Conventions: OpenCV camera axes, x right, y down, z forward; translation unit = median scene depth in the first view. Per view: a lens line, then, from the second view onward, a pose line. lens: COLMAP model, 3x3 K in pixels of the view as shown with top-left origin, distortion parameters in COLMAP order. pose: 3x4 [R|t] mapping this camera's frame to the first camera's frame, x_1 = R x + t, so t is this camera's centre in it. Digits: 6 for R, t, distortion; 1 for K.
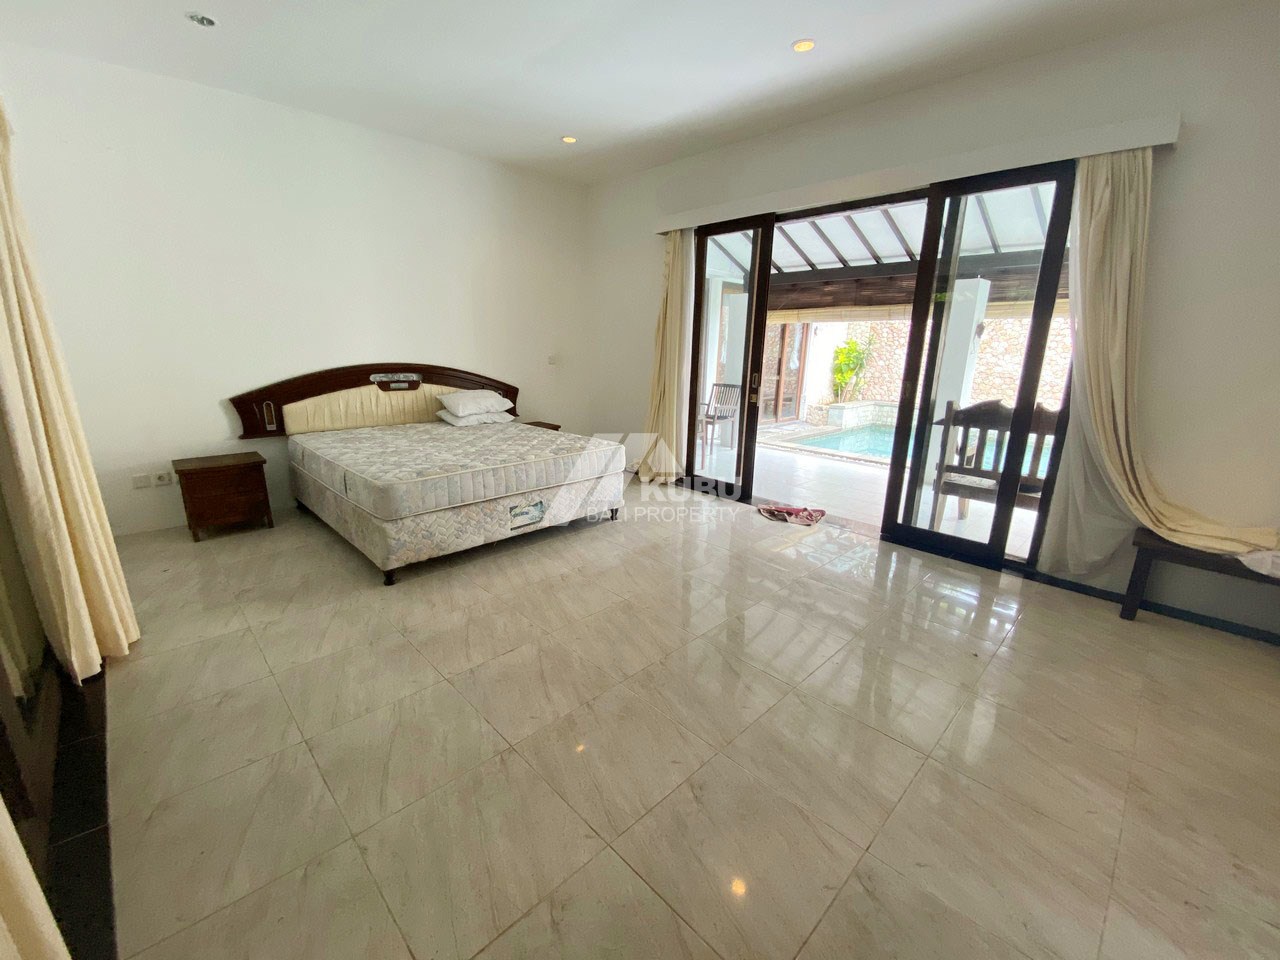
lens RADIAL K [[528.9, 0, 645.5], [0, 528.9, 481.1], [0, 0, 1]] dist [0.011452, -0.011918]
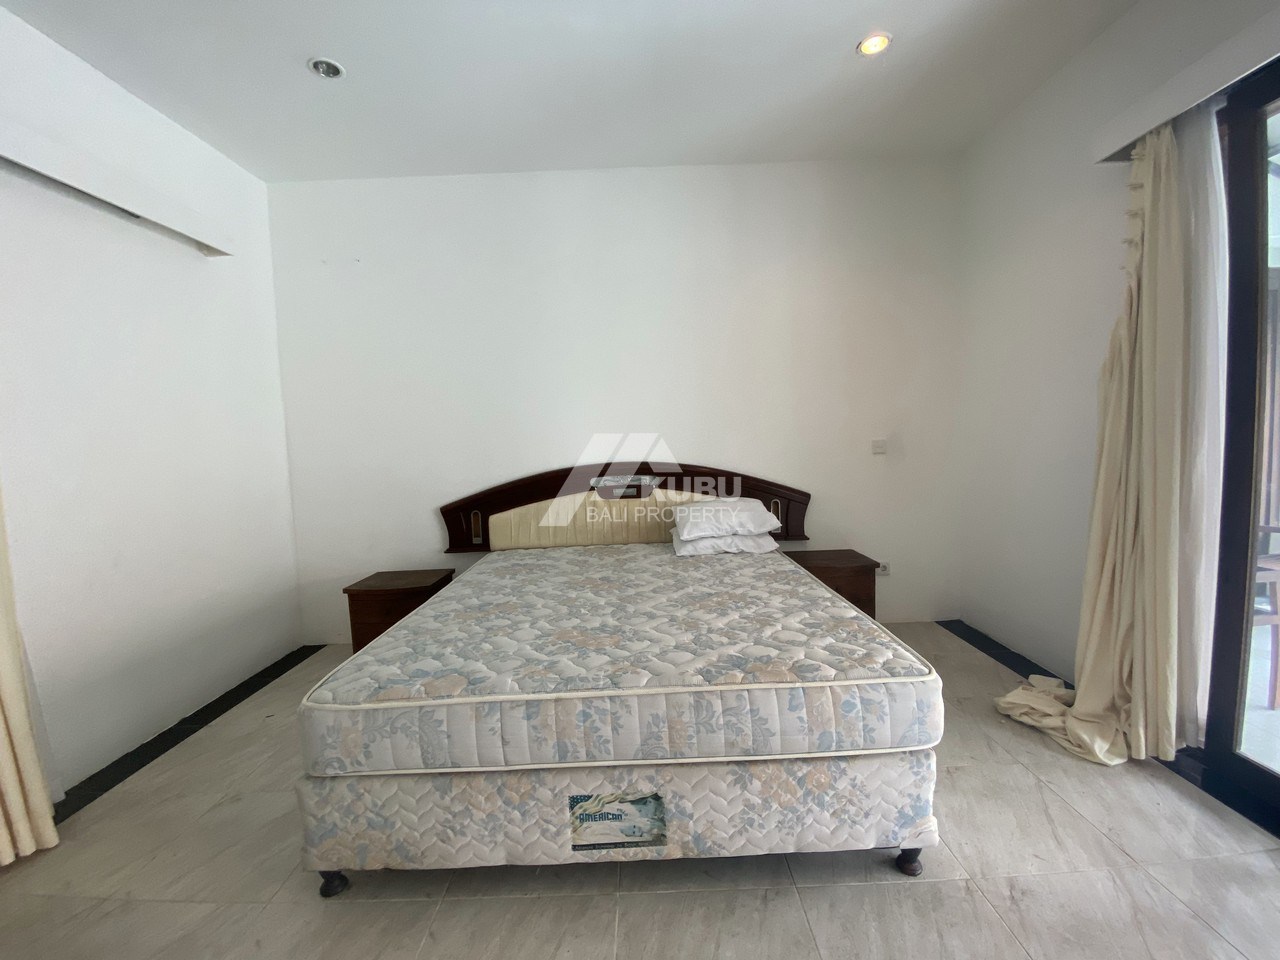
lens RADIAL K [[528.9, 0, 626.7], [0, 528.9, 484.1], [0, 0, 1]] dist [0.011452, -0.011918]
pose [[0.713679, 0.007160, -0.700436, 0.070561], [-0.120076, 0.986397, -0.112263, -0.150684], [0.690104, 0.164225, 0.704830, 0.670780]]
